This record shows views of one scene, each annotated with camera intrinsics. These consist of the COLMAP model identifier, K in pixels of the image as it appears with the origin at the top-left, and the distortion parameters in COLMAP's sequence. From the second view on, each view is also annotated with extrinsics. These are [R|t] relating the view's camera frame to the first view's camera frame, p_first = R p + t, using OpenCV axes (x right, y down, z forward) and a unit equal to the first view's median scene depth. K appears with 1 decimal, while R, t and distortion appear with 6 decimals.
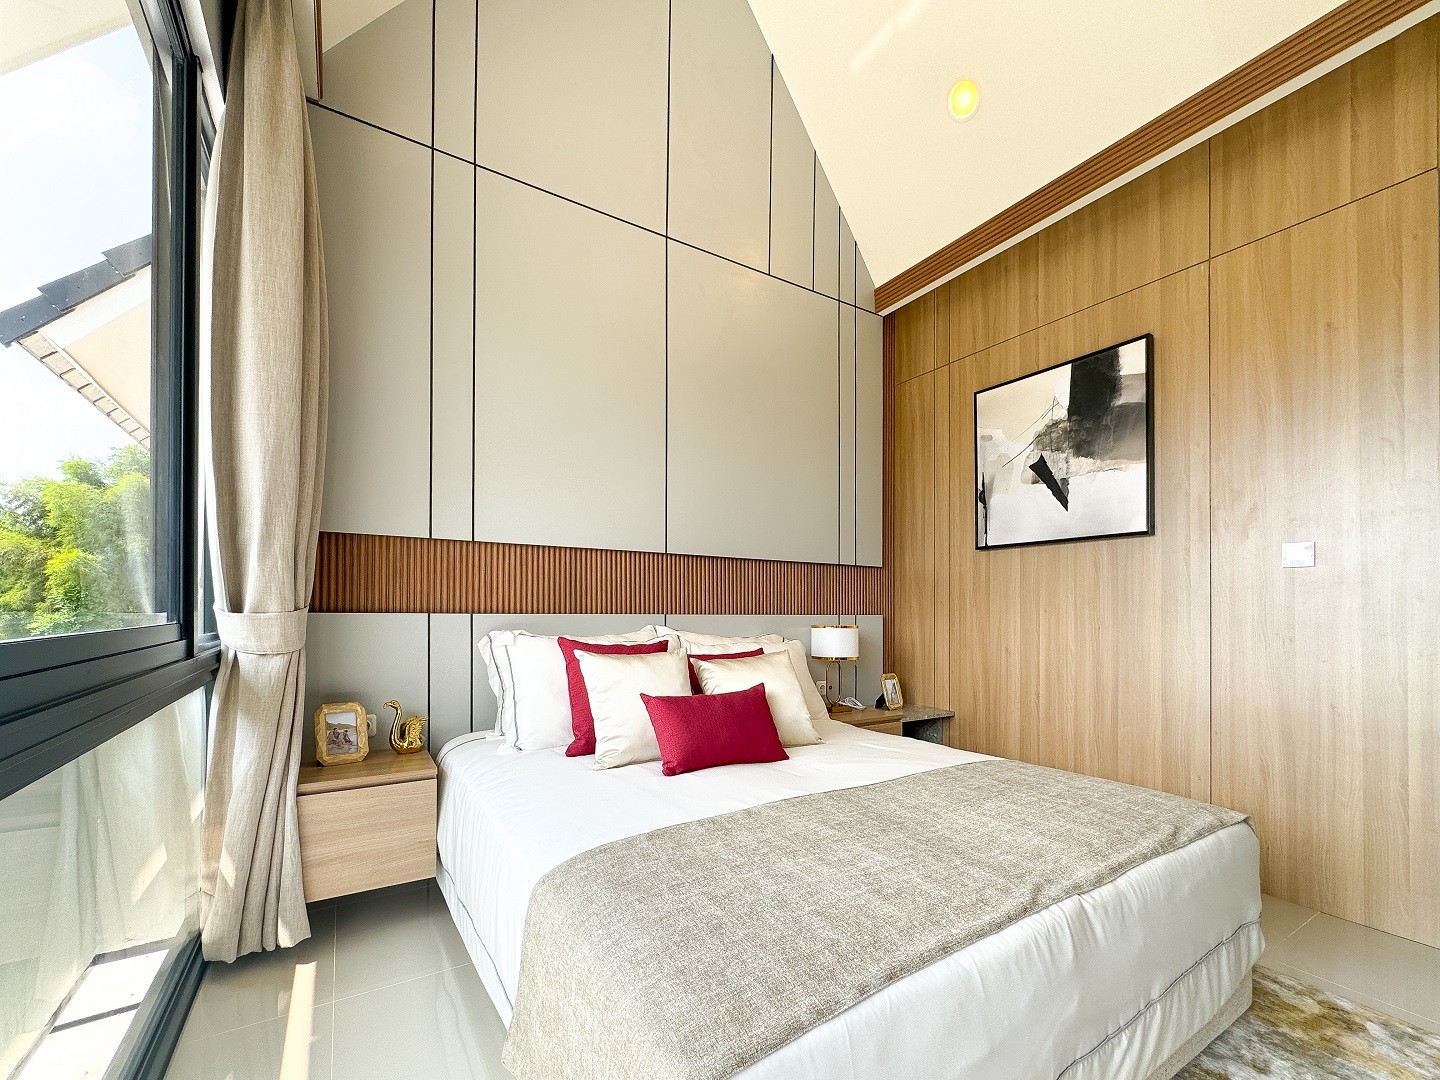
lens RADIAL K [[625.8, 0, 720.0], [0, 625.8, 540.0], [0, 0, 1]] dist [-0.000163, -0.000064]
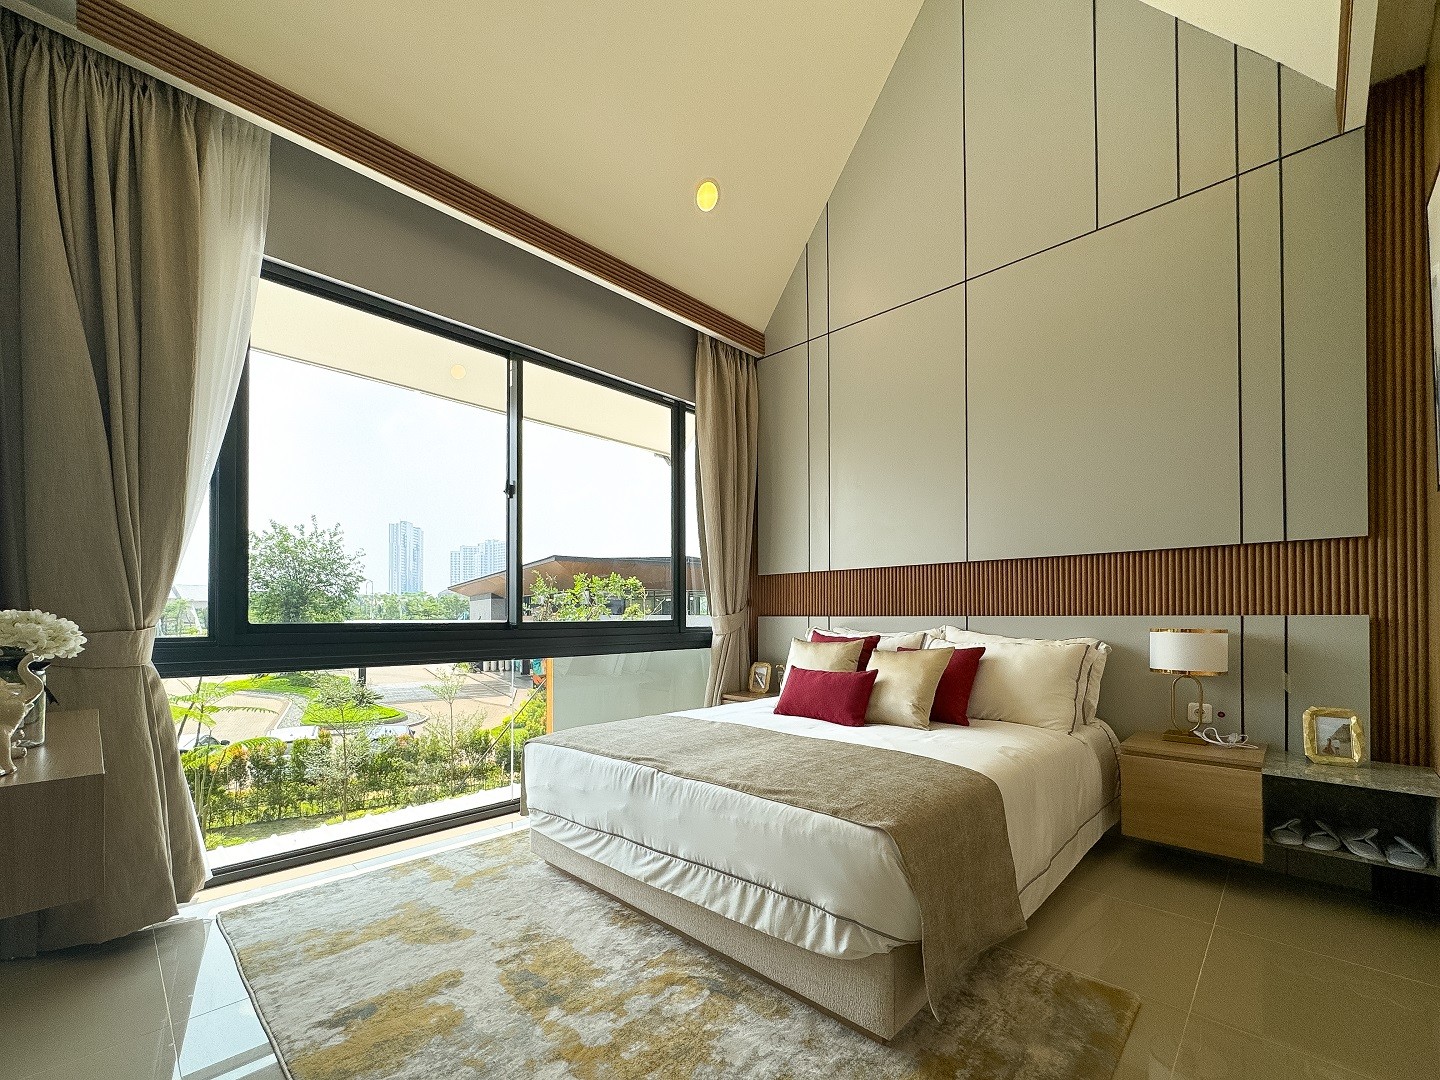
lens RADIAL K [[585.6, 0, 720.0], [0, 585.6, 540.0], [0, 0, 1]] dist [-0.000009, 0.000023]
pose [[0.250124, -0.137678, -0.958375, 0.827936], [0.103389, 0.987977, -0.114947, 0.056953], [0.962678, -0.070335, 0.261351, 0.299180]]
